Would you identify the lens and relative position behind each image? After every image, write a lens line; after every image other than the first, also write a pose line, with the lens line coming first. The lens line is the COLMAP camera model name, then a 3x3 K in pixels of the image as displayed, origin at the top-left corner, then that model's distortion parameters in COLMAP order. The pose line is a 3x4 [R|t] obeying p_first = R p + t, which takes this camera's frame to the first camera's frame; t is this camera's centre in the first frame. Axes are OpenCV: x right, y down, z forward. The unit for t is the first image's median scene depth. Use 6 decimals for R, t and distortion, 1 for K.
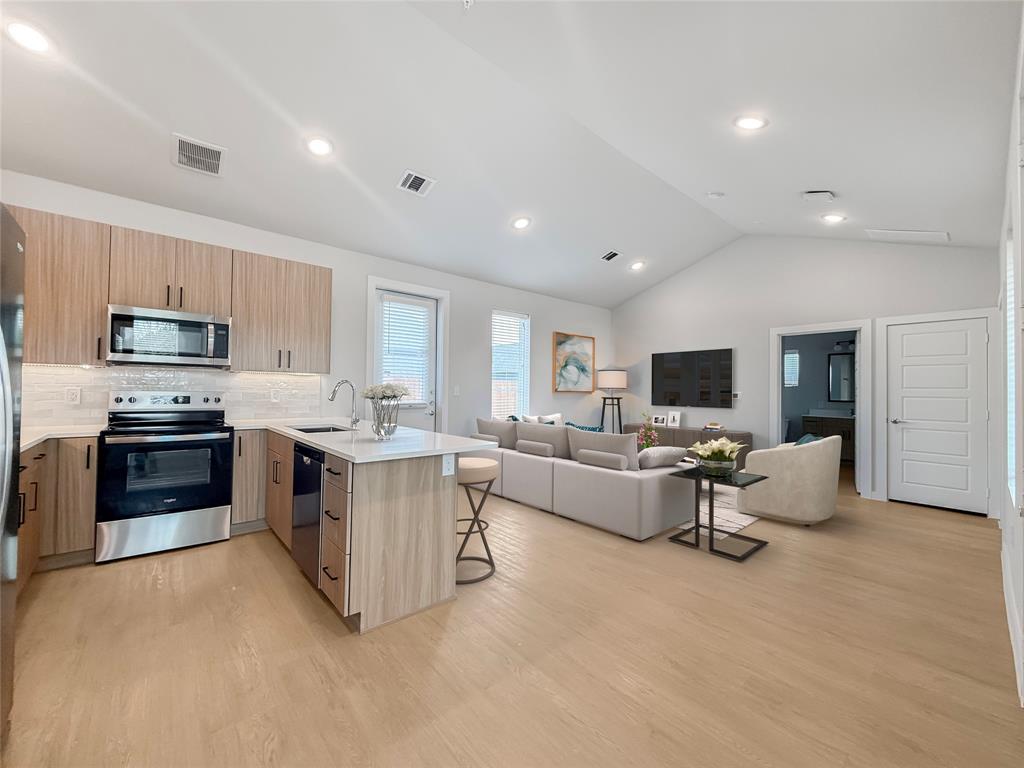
lens RADIAL K [[412.5, 0, 512.0], [0, 412.5, 384.0], [0, 0, 1]] dist [-0.000417, 0.000218]
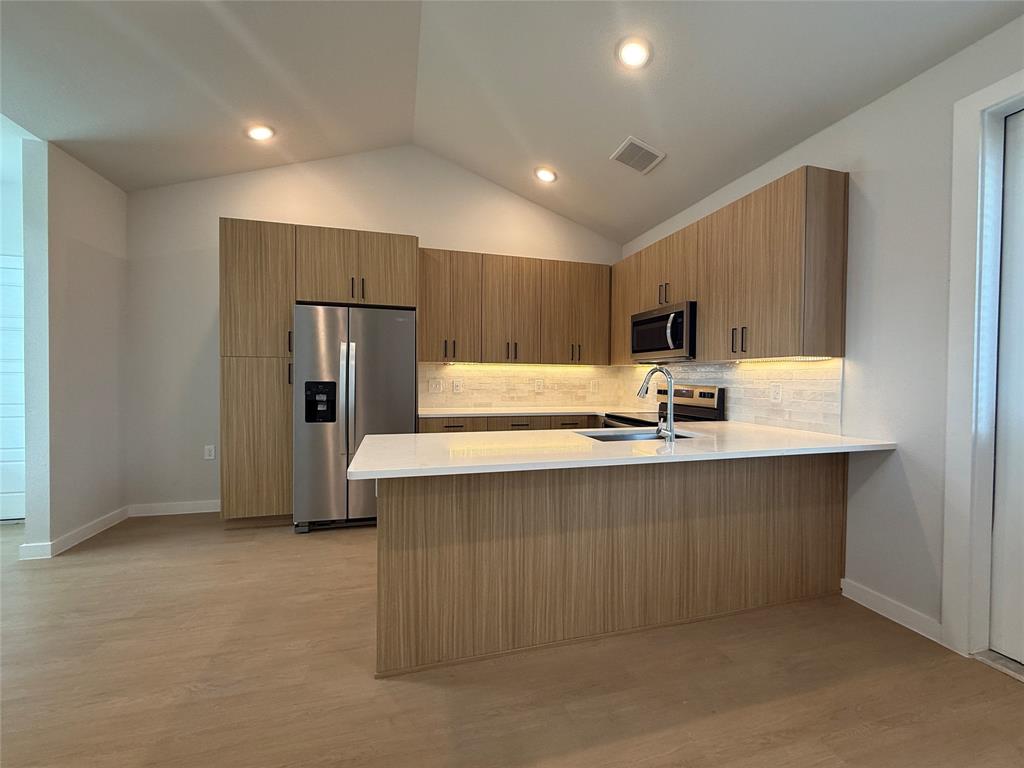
lens RADIAL K [[412.5, 0, 512.0], [0, 412.5, 384.0], [0, 0, 1]] dist [-0.000417, 0.000218]
pose [[-0.441668, 0.002478, -0.897175, 0.241046], [0.005365, 0.999986, 0.000121, 0.011214], [0.897163, -0.004759, -0.441675, 0.942759]]
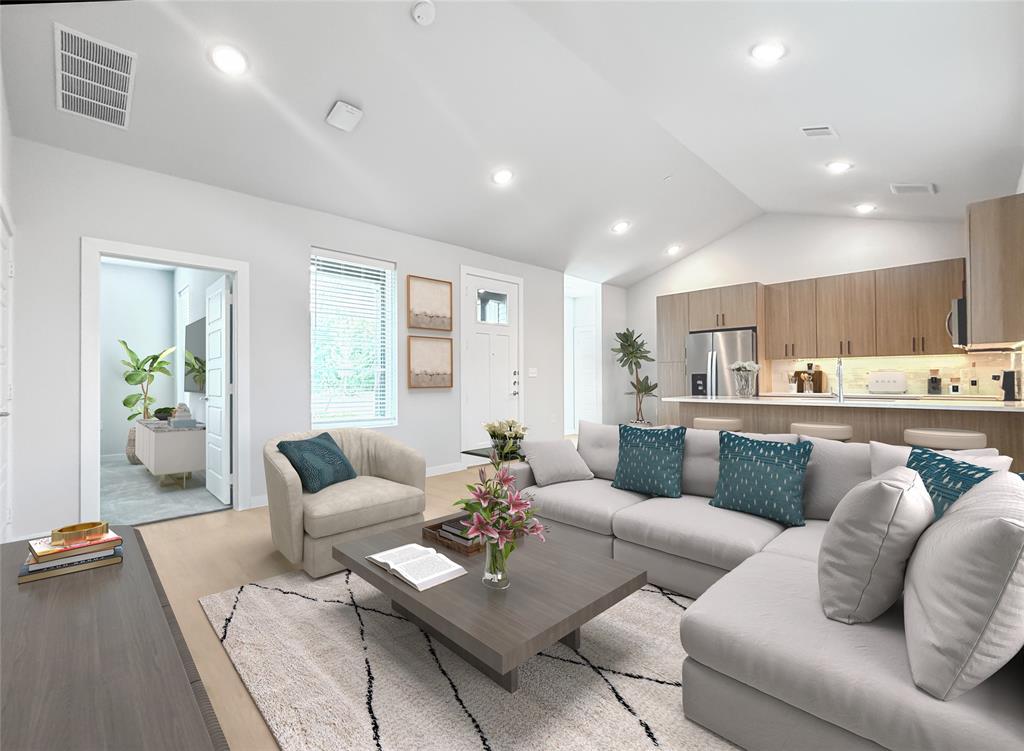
lens RADIAL K [[447.2, 0, 512.0], [0, 447.2, 375.5], [0, 0, 1]] dist [0.000264, -0.000017]
pose [[-0.998855, -0.001102, -0.047827, 0.454399], [0.000329, 0.999552, -0.029916, 0.061209], [0.047838, -0.029898, -0.998408, 1.891054]]
